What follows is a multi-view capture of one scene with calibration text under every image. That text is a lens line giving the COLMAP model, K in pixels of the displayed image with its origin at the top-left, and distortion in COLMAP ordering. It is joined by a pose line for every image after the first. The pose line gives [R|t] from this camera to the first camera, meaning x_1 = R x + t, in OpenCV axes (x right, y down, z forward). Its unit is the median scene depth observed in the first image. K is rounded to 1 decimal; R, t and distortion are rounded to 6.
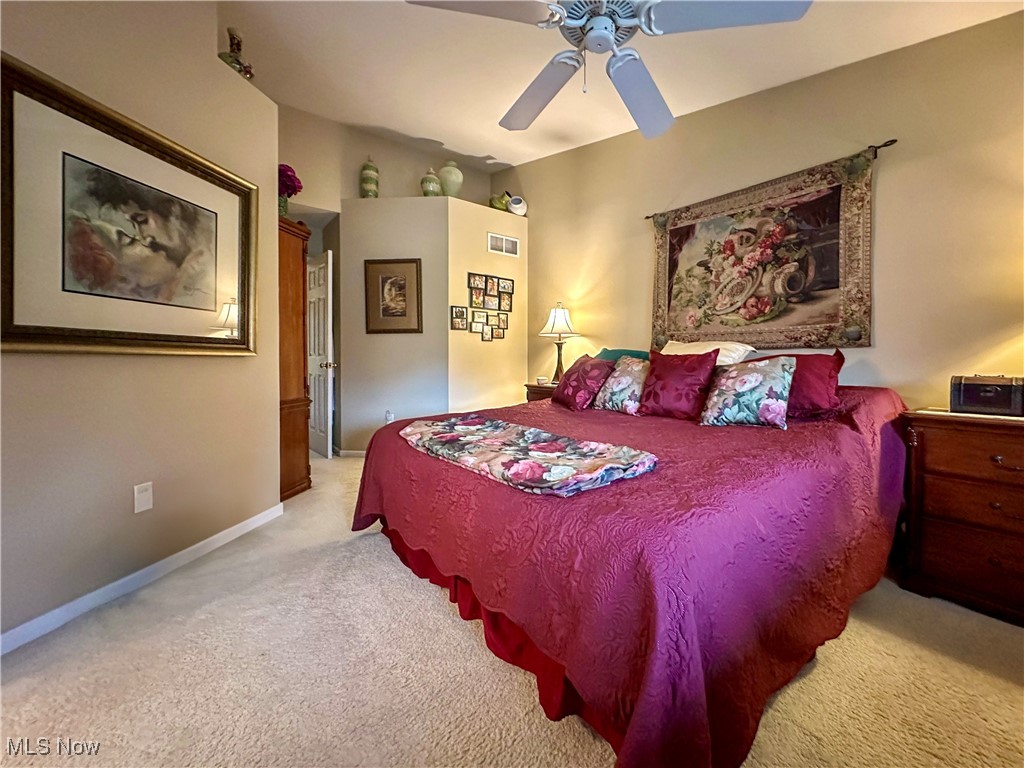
lens RADIAL K [[422.0, 0, 540.6], [0, 422.0, 365.0], [0, 0, 1]] dist [-0.000978, -0.000774]
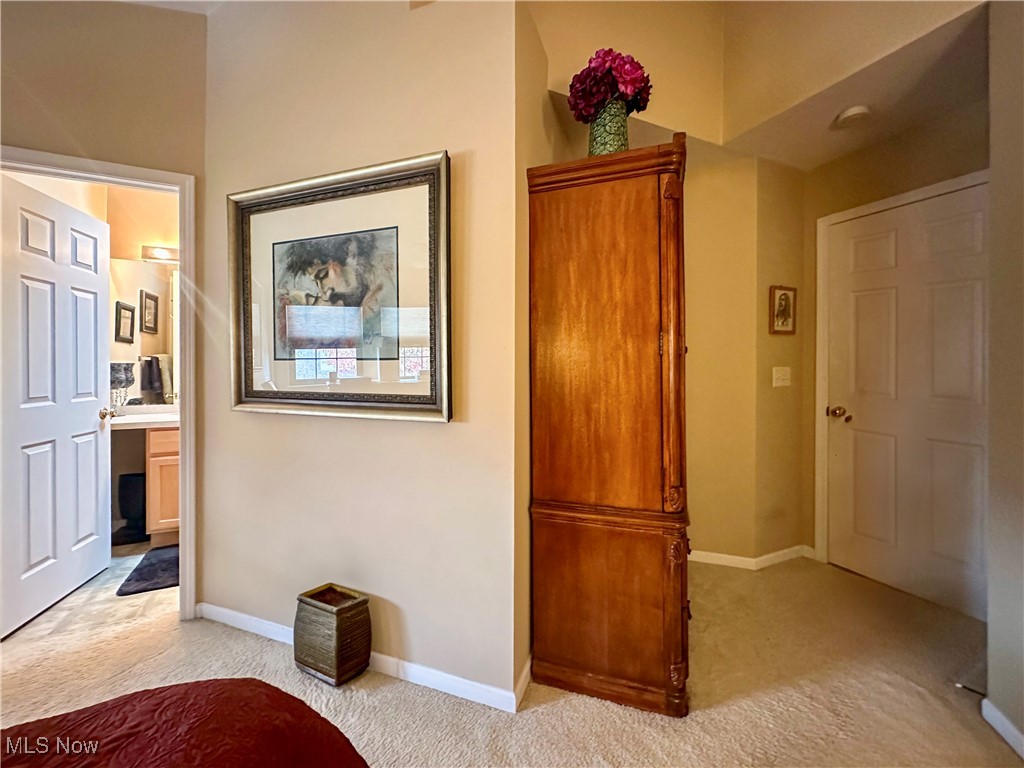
lens RADIAL K [[422.0, 0, 514.8], [0, 422.0, 365.2], [0, 0, 1]] dist [-0.000978, -0.000774]
pose [[-0.247909, -0.006444, -0.968762, -0.056192], [-0.010520, 0.999937, -0.003959, -0.061811], [0.968726, 0.009210, -0.247961, 0.737062]]
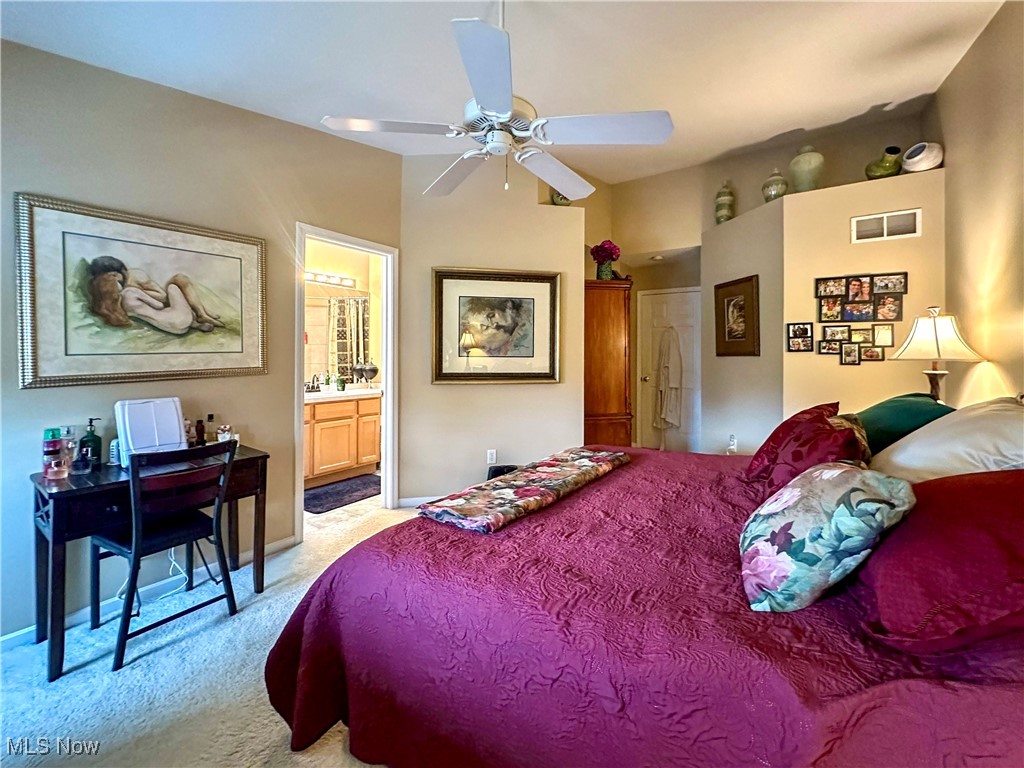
lens RADIAL K [[422.0, 0, 518.4], [0, 422.0, 352.3], [0, 0, 1]] dist [-0.000978, -0.000774]
pose [[0.296466, -0.012394, -0.954963, 0.430935], [-0.011503, 0.999797, -0.016547, -0.062755], [0.954974, 0.015891, 0.296263, 0.238553]]
